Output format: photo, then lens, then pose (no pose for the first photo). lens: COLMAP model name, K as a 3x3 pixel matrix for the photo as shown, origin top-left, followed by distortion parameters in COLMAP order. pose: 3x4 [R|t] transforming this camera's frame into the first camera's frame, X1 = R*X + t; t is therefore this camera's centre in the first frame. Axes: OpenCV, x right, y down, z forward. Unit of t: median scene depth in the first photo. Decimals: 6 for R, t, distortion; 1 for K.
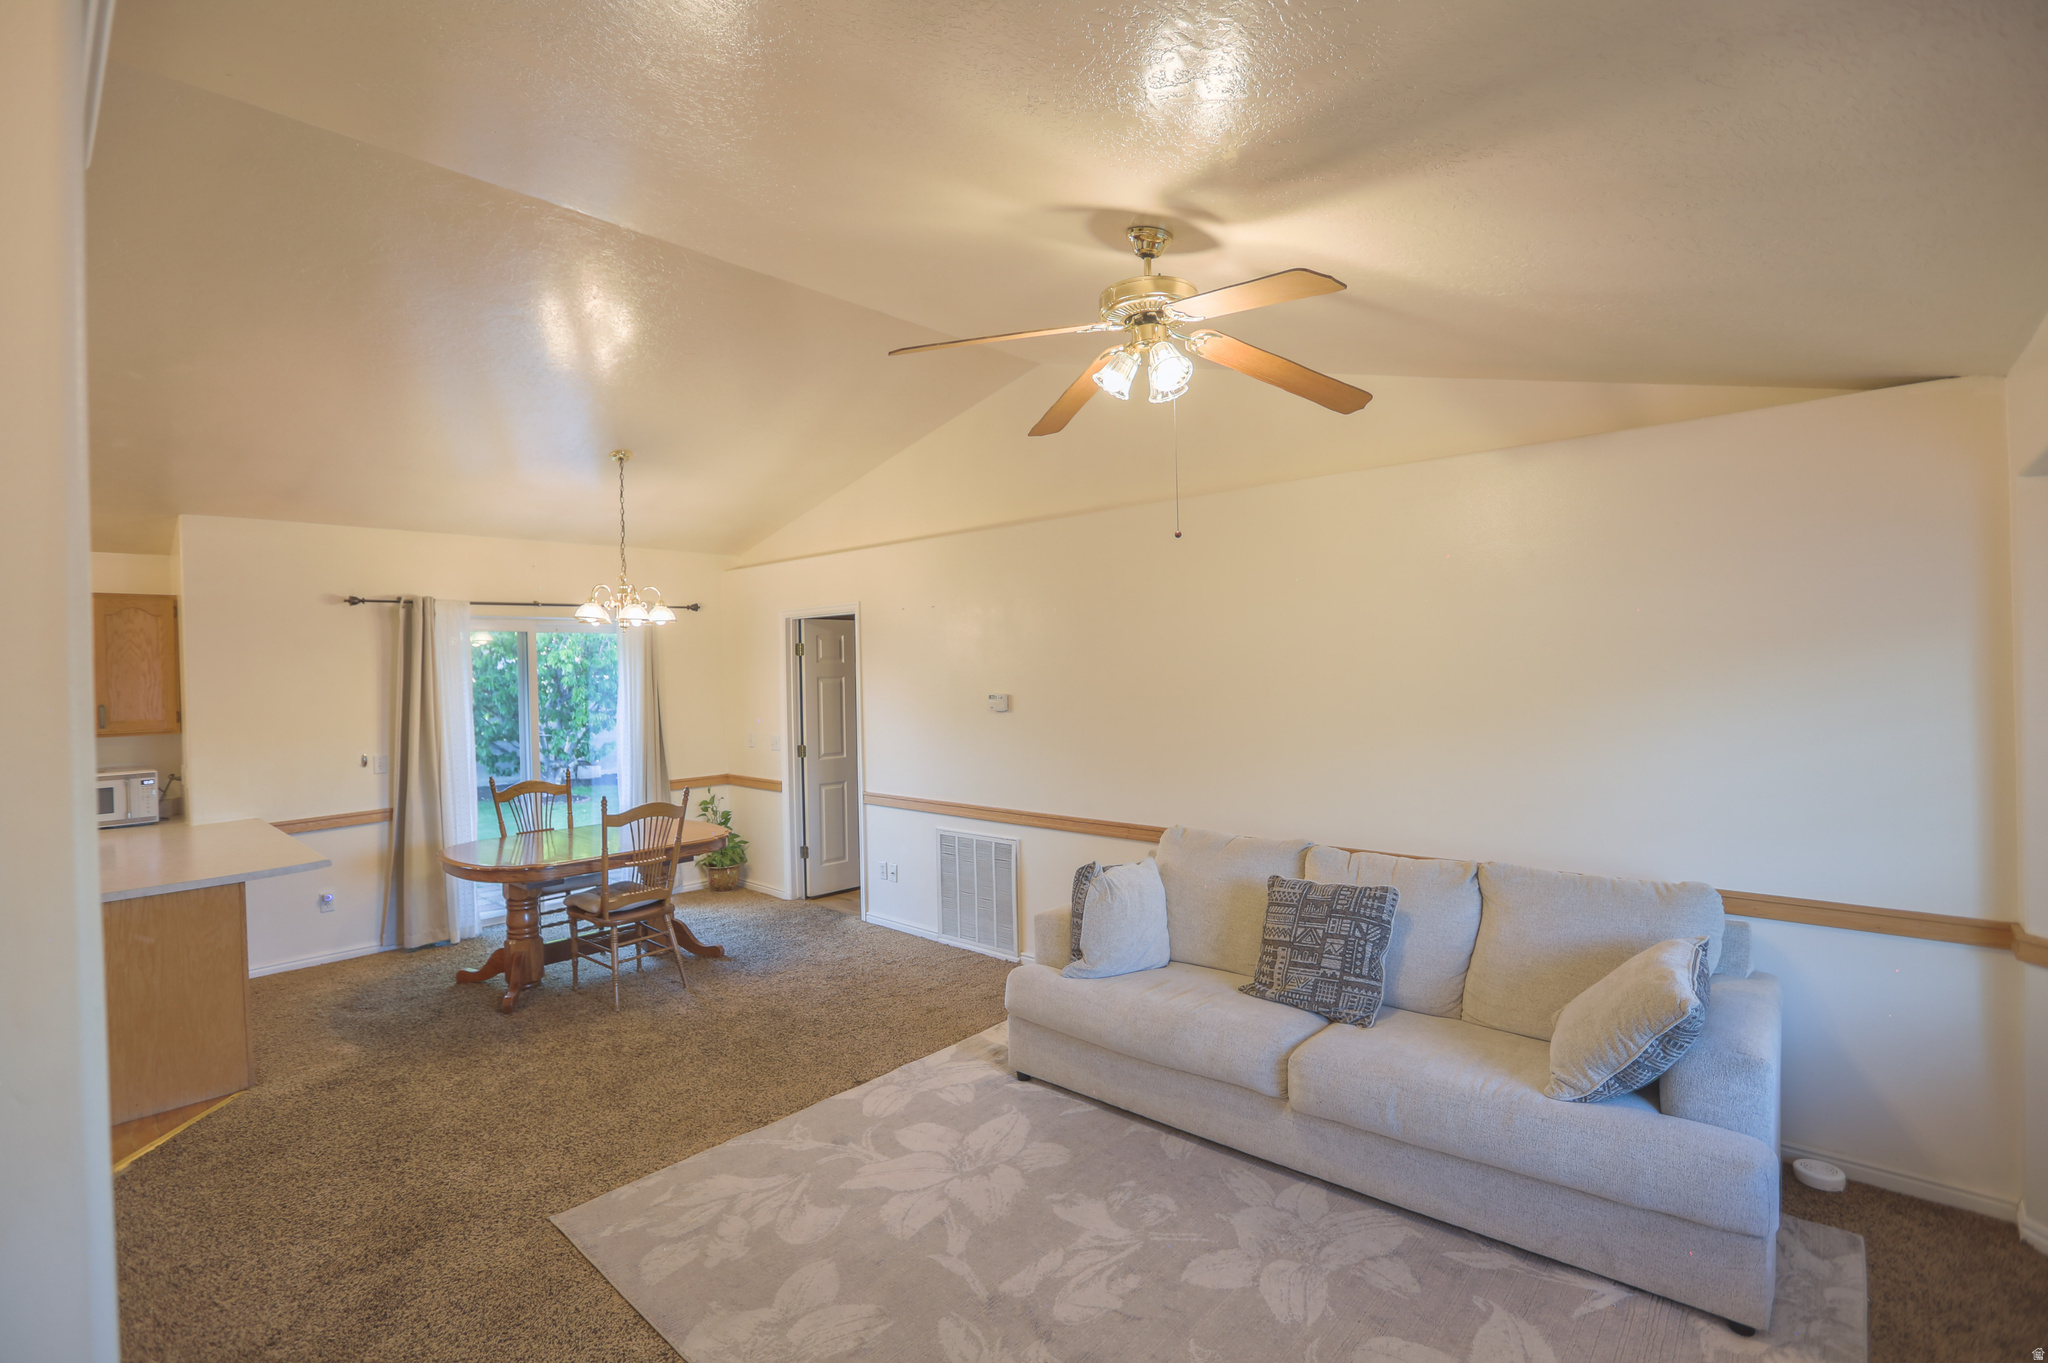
lens RADIAL K [[946.2, 0, 1011.5], [0, 946.2, 687.7], [0, 0, 1]] dist [-0.037687, 0.010465]
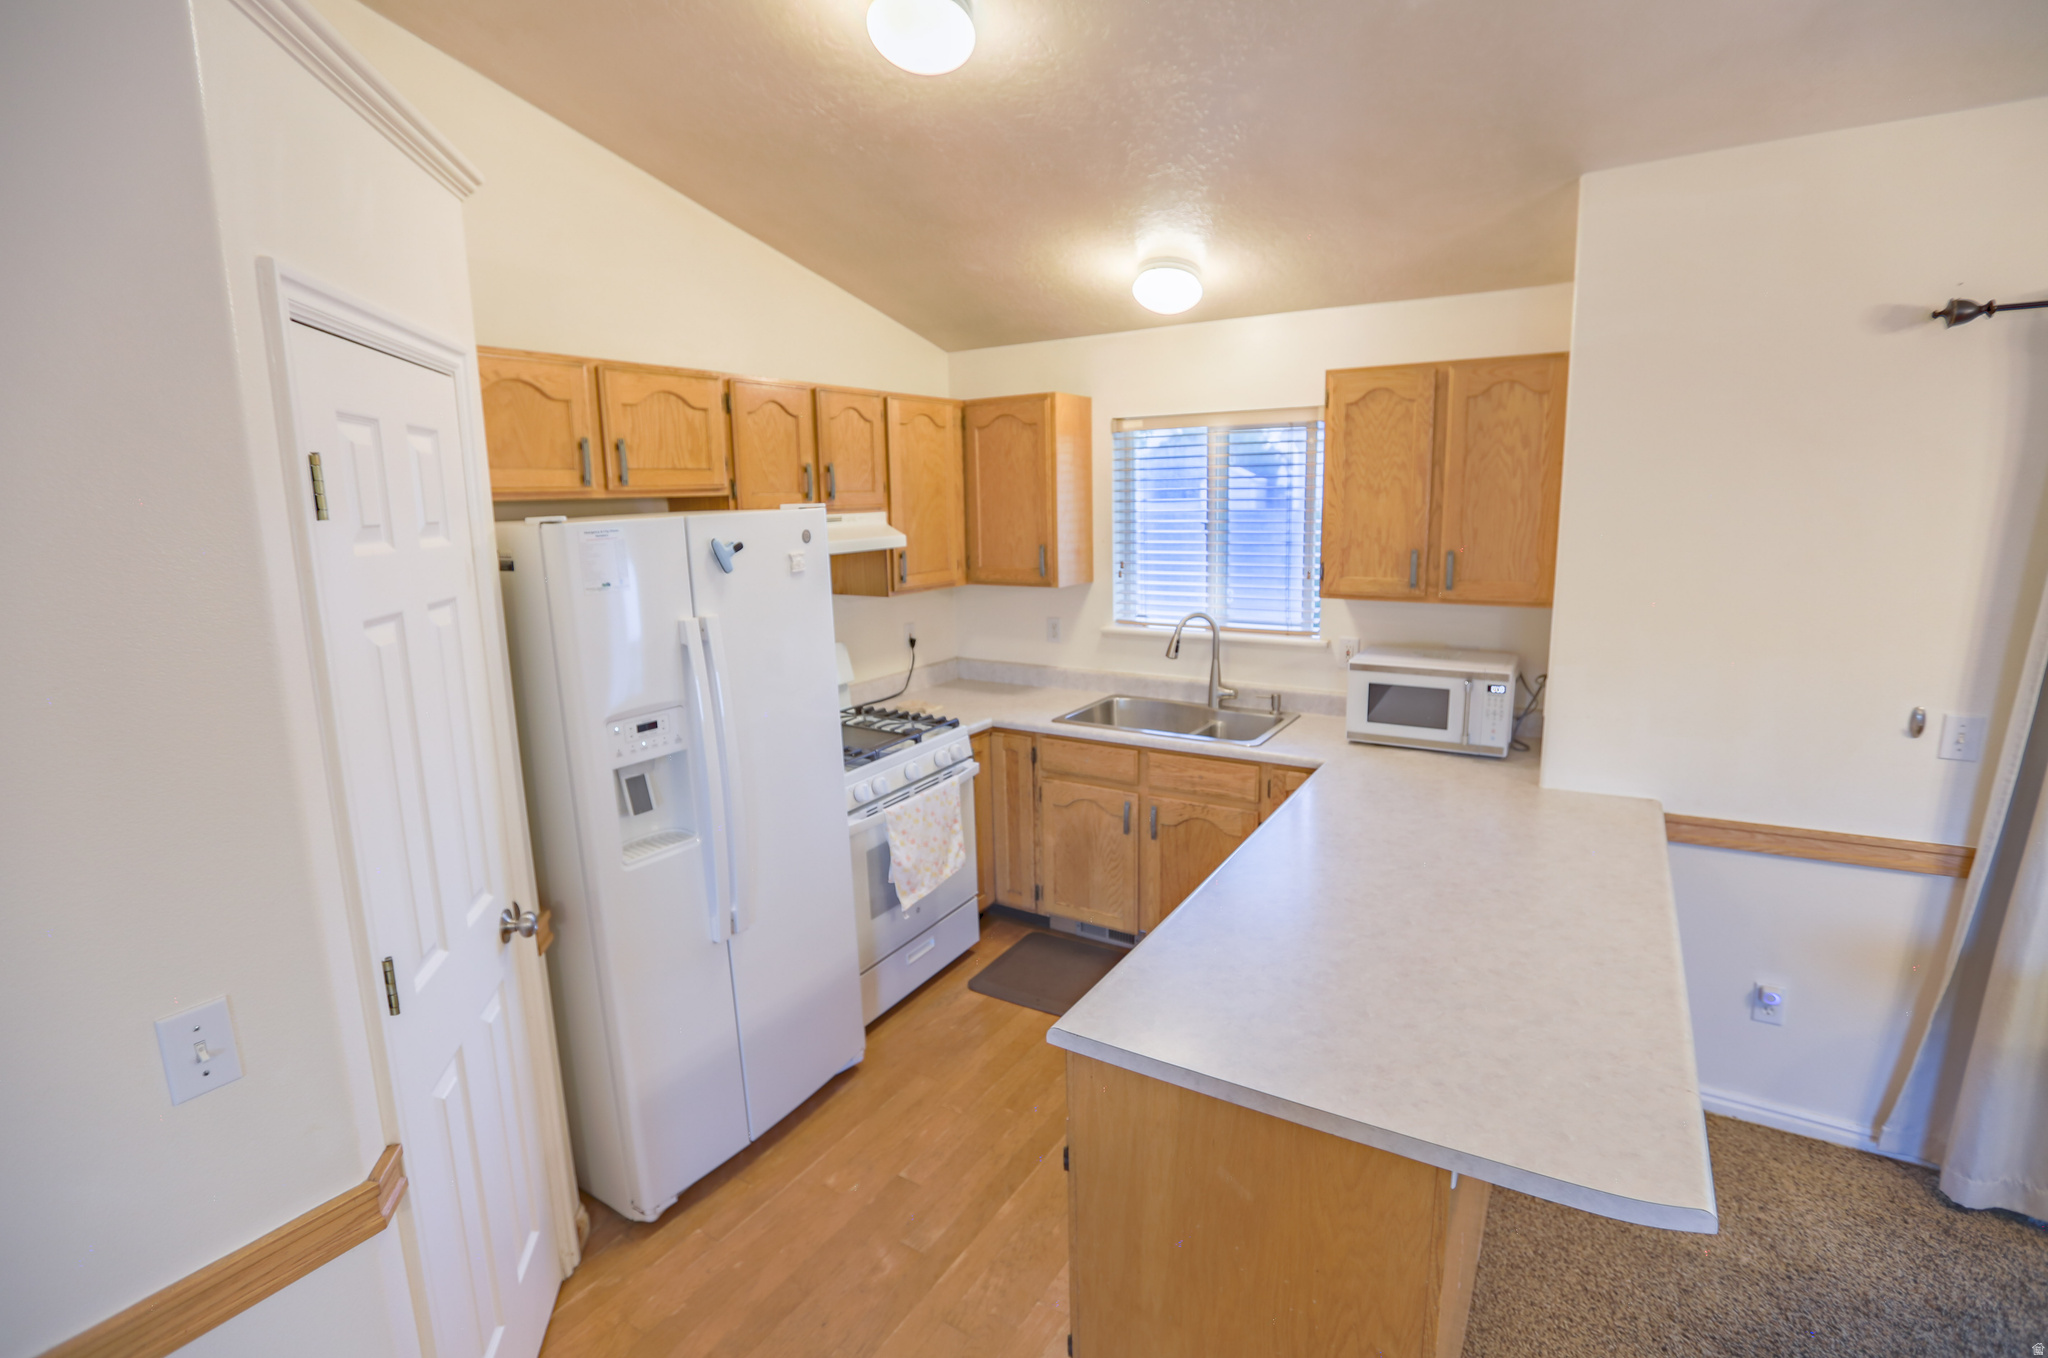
lens RADIAL K [[946.2, 0, 1037.0], [0, 946.2, 672.1], [0, 0, 1]] dist [-0.037687, 0.010465]
pose [[0.186537, 0.197232, -0.962447, -0.431061], [0.004018, 0.979480, 0.201502, -0.029058], [0.982440, -0.041455, 0.181916, 0.618263]]
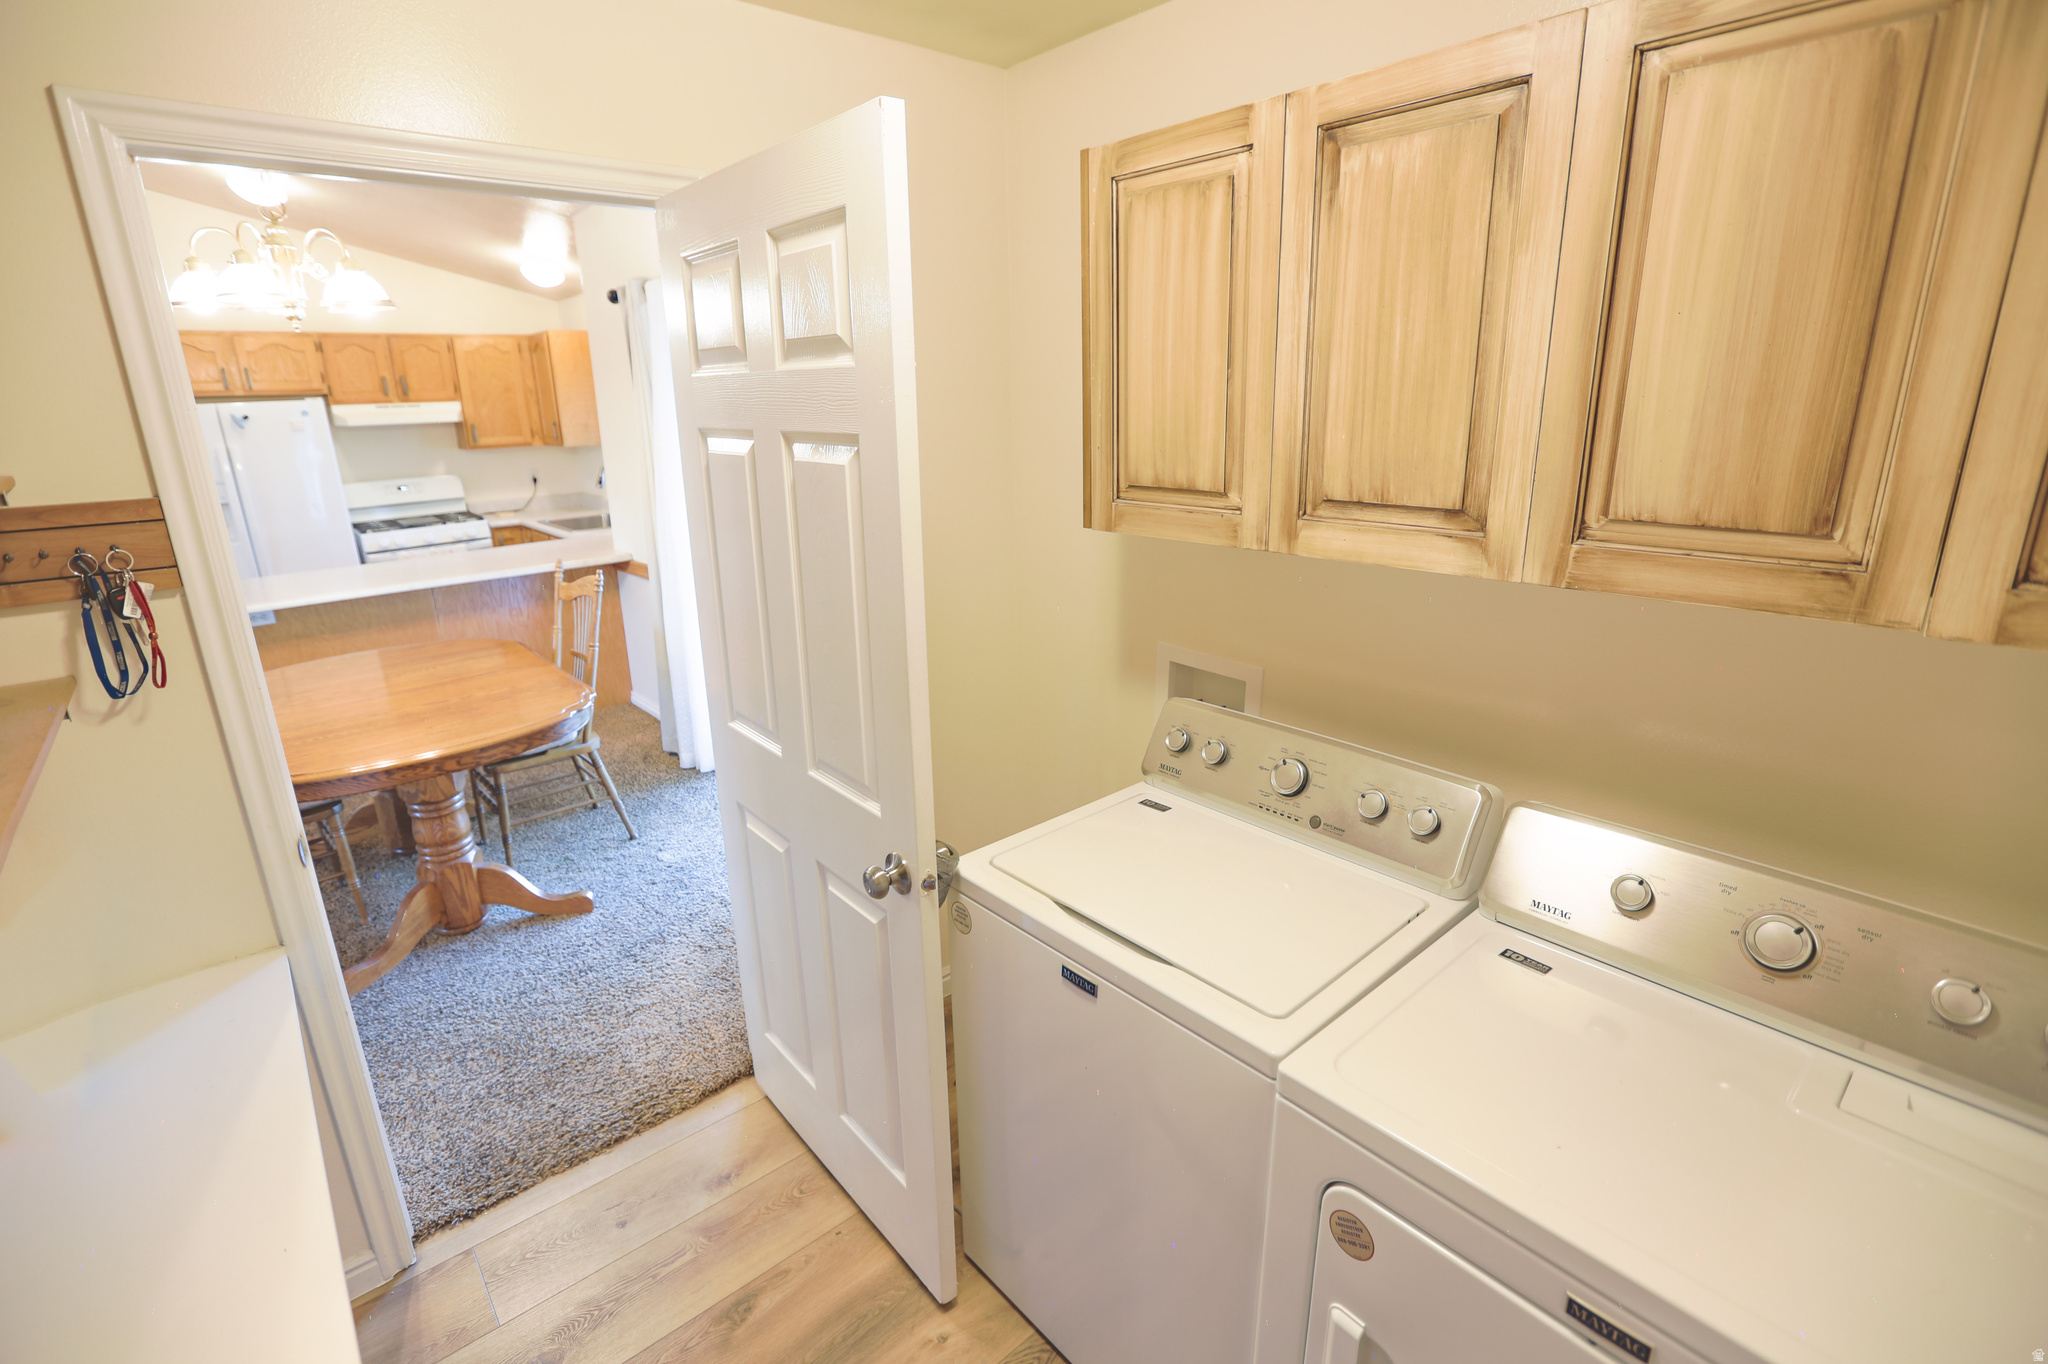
lens RADIAL K [[946.2, 0, 1020.7], [0, 946.2, 672.1], [0, 0, 1]] dist [-0.037687, 0.010465]
pose [[-0.117912, 0.302459, -0.945841, 0.080521], [0.008435, 0.952756, 0.303619, -0.032599], [0.992988, 0.027822, -0.114893, 1.586340]]
